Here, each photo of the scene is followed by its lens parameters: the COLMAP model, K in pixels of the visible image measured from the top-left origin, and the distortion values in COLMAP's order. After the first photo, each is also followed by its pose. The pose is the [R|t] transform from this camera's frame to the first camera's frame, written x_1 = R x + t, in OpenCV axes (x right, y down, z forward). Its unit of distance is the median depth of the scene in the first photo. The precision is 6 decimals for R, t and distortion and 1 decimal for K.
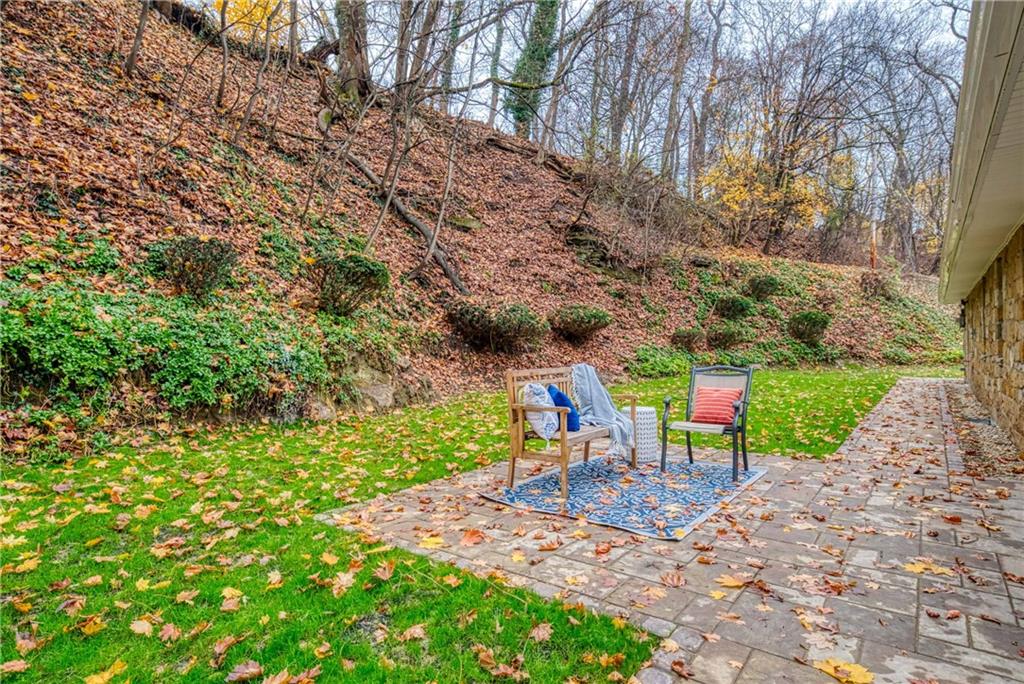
lens RADIAL K [[538.6, 0, 527.5], [0, 538.6, 346.5], [0, 0, 1]] dist [-0.000616, -0.000368]
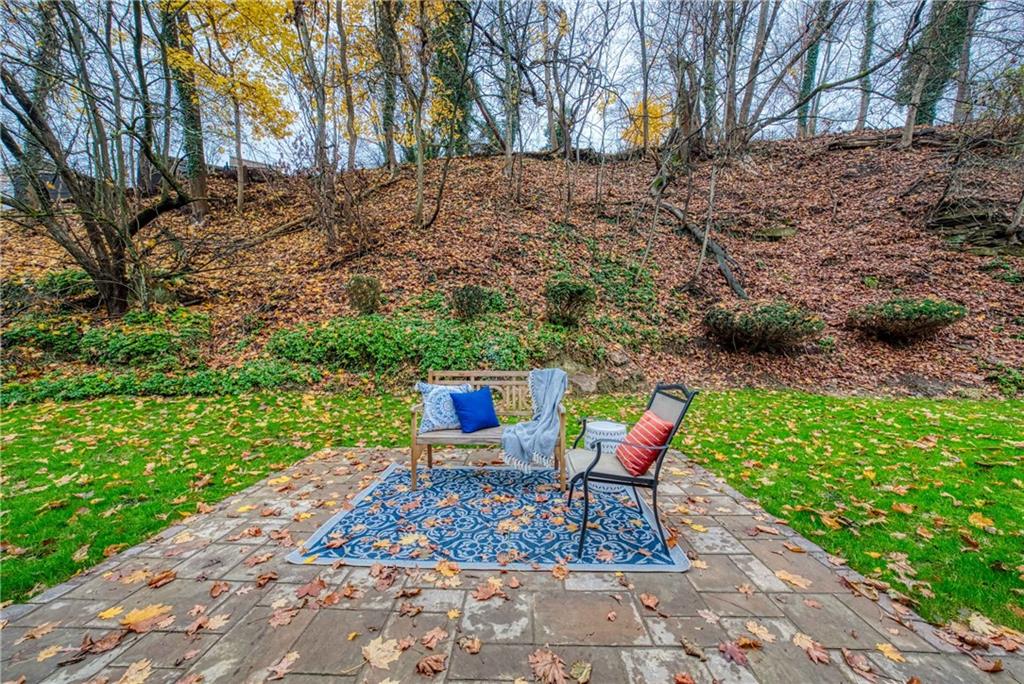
lens RADIAL K [[357.9, 0, 516.1], [0, 357.9, 339.6], [0, 0, 1]] dist [-0.015672, 0.000531]
pose [[0.576824, -0.003967, -0.816859, 0.174089], [-0.005963, 0.999941, -0.009067, -0.004031], [0.816847, 0.010101, 0.576767, 0.166101]]
